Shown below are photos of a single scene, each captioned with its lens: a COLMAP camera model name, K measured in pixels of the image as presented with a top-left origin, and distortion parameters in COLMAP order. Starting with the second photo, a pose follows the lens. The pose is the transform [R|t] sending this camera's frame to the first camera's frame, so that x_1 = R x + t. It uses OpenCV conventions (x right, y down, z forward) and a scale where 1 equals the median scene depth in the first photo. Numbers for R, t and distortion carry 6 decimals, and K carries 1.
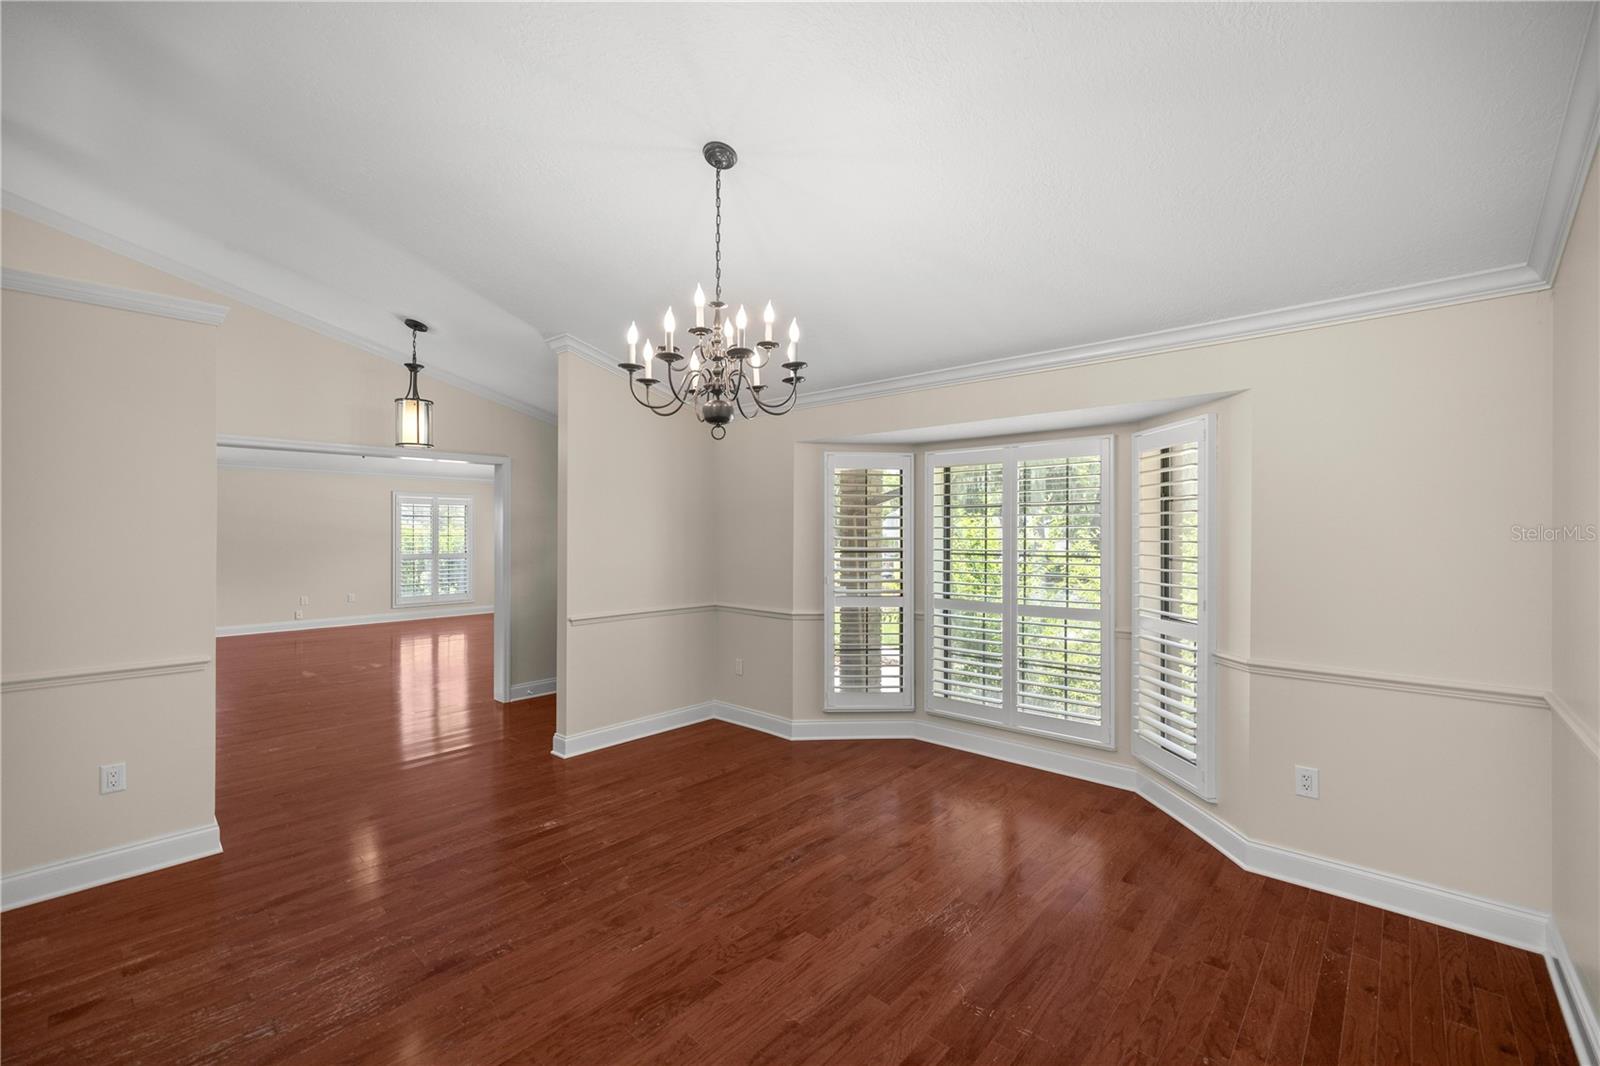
lens RADIAL K [[675.8, 0, 791.8], [0, 675.8, 530.9], [0, 0, 1]] dist [0.003578, -0.000508]
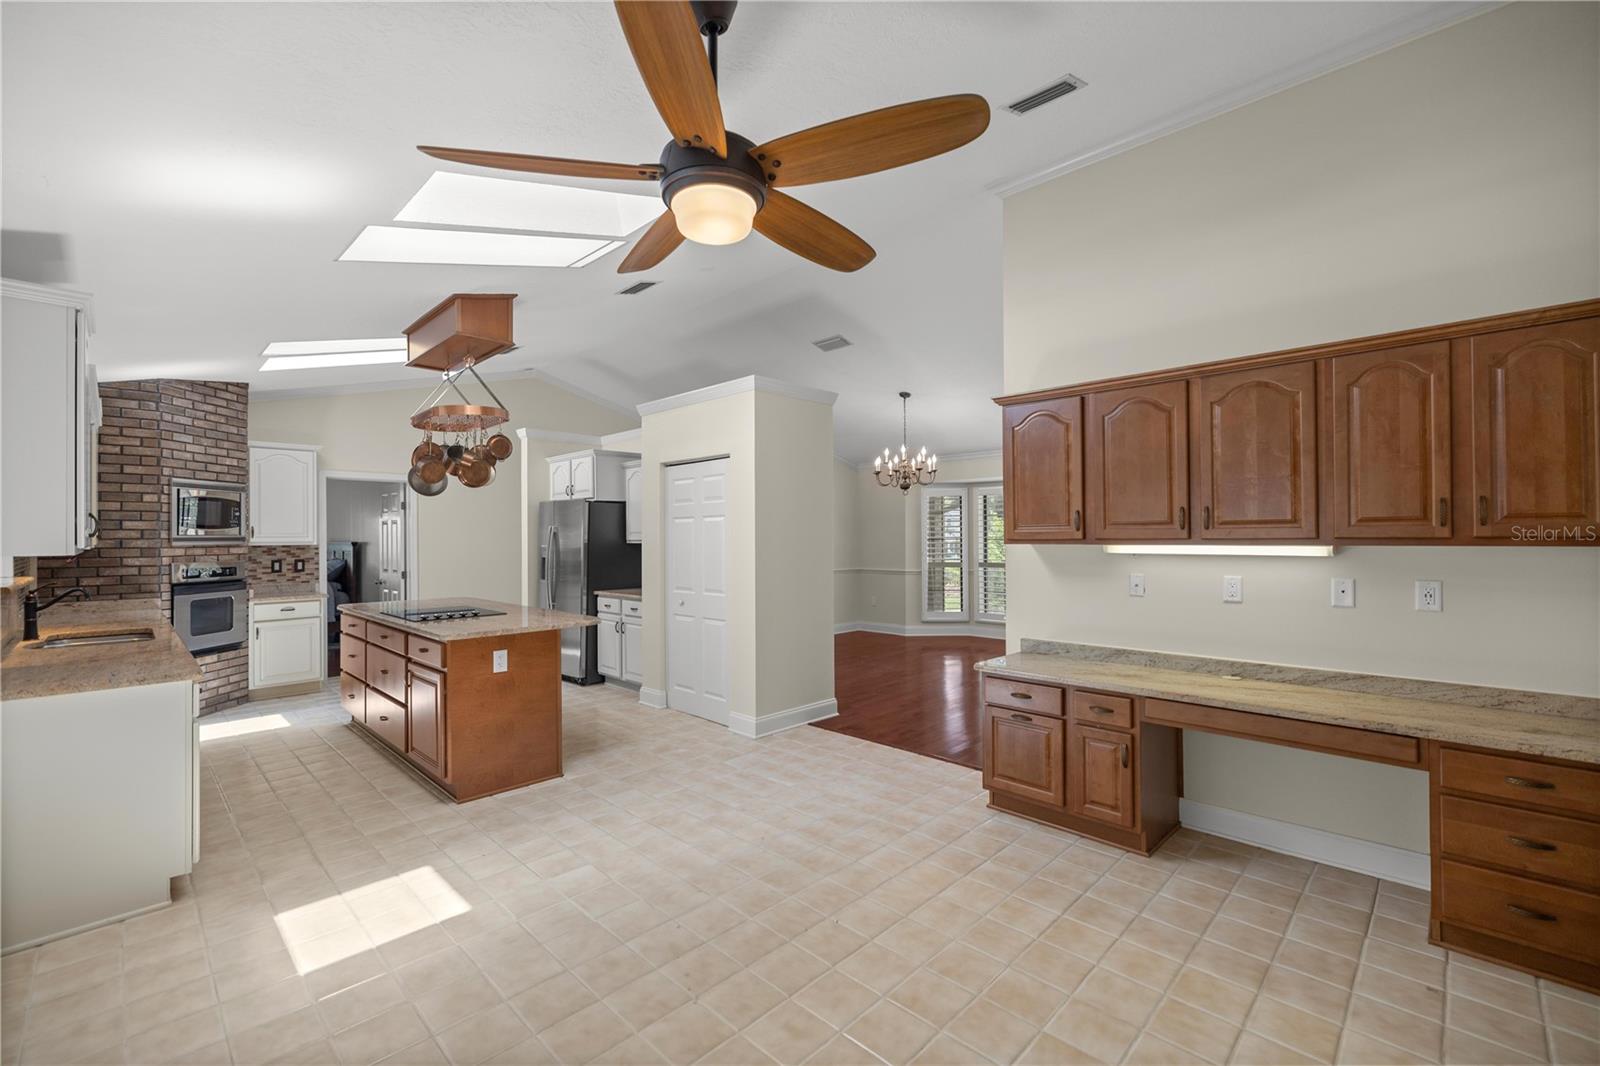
lens RADIAL K [[675.8, 0, 800.8], [0, 675.8, 535.1], [0, 0, 1]] dist [0.003578, -0.000508]
pose [[0.999373, -0.008135, -0.034455, -0.313176], [0.008189, 0.999965, 0.001446, 0.017547], [0.034442, -0.001728, 0.999405, -1.290307]]
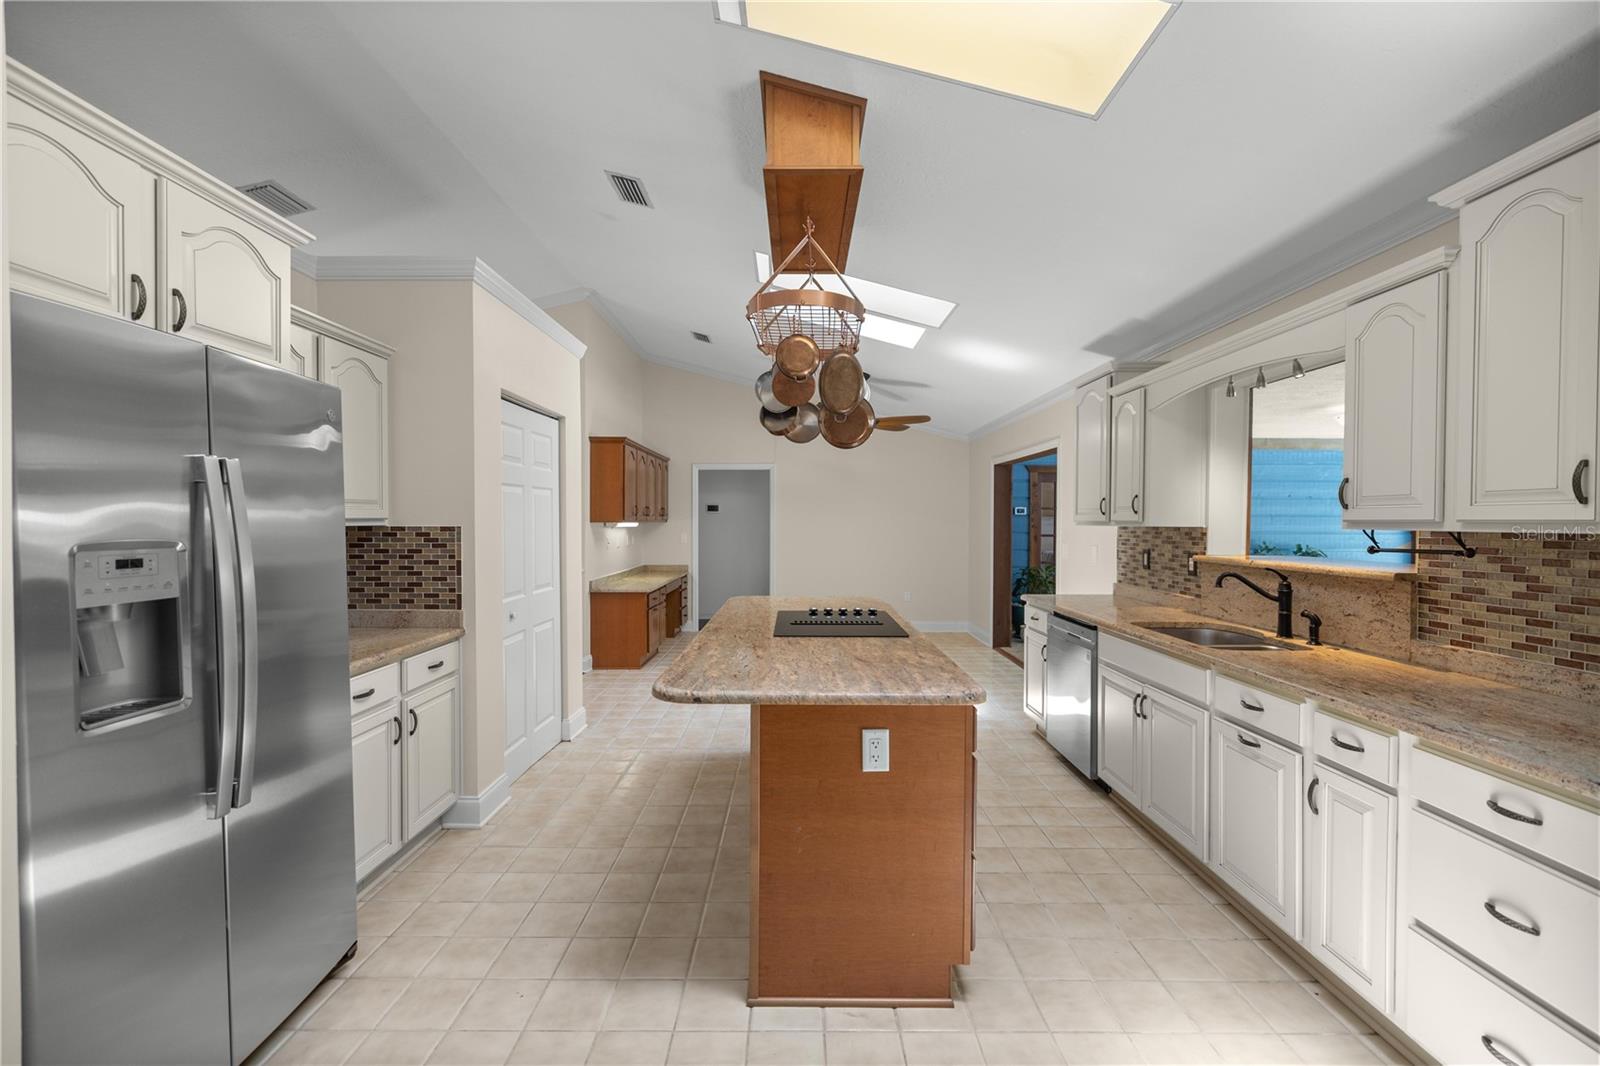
lens RADIAL K [[675.8, 0, 791.6], [0, 675.8, 533.0], [0, 0, 1]] dist [0.003578, -0.000508]
pose [[-0.670595, -0.017014, 0.741629, -1.622567], [-0.007594, 0.999842, 0.016071, 0.030659], [-0.741785, 0.005145, -0.670618, 0.560942]]
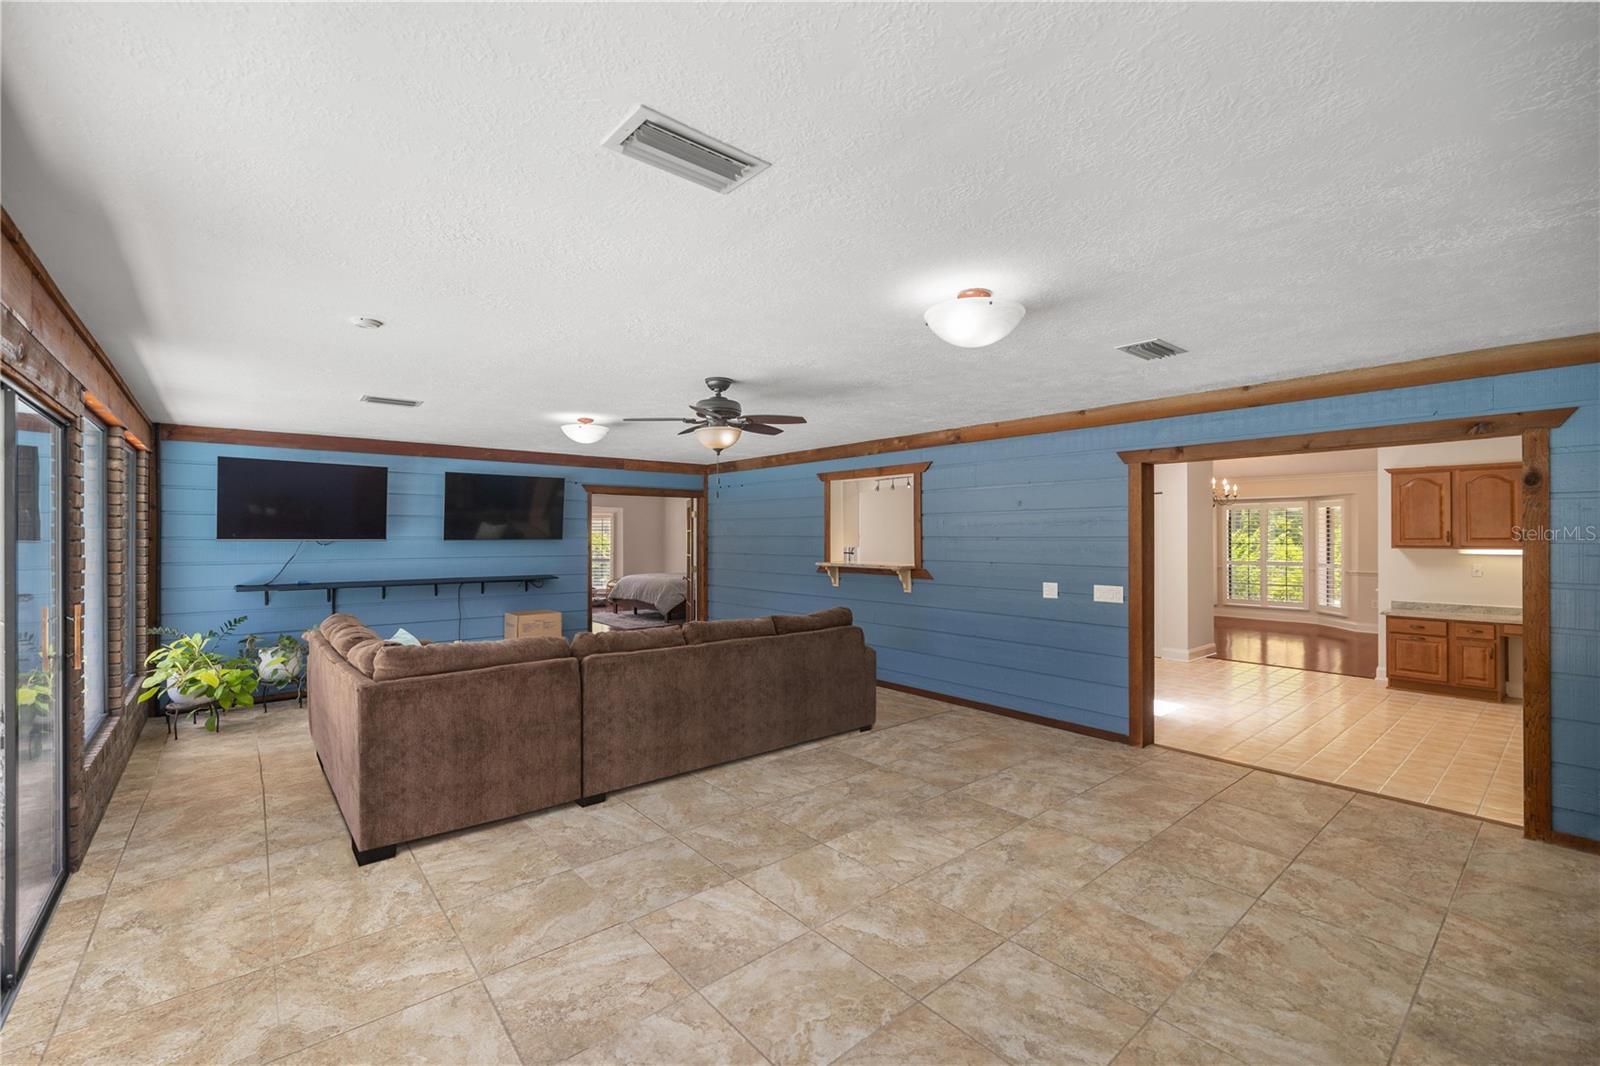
lens RADIAL K [[675.8, 0, 792.2], [0, 675.8, 535.0], [0, 0, 1]] dist [0.003578, -0.000508]
pose [[0.990745, -0.004837, -0.135650, -1.419897], [0.005060, 0.999986, 0.001296, -0.012347], [0.135641, -0.001970, 0.990756, -2.338549]]
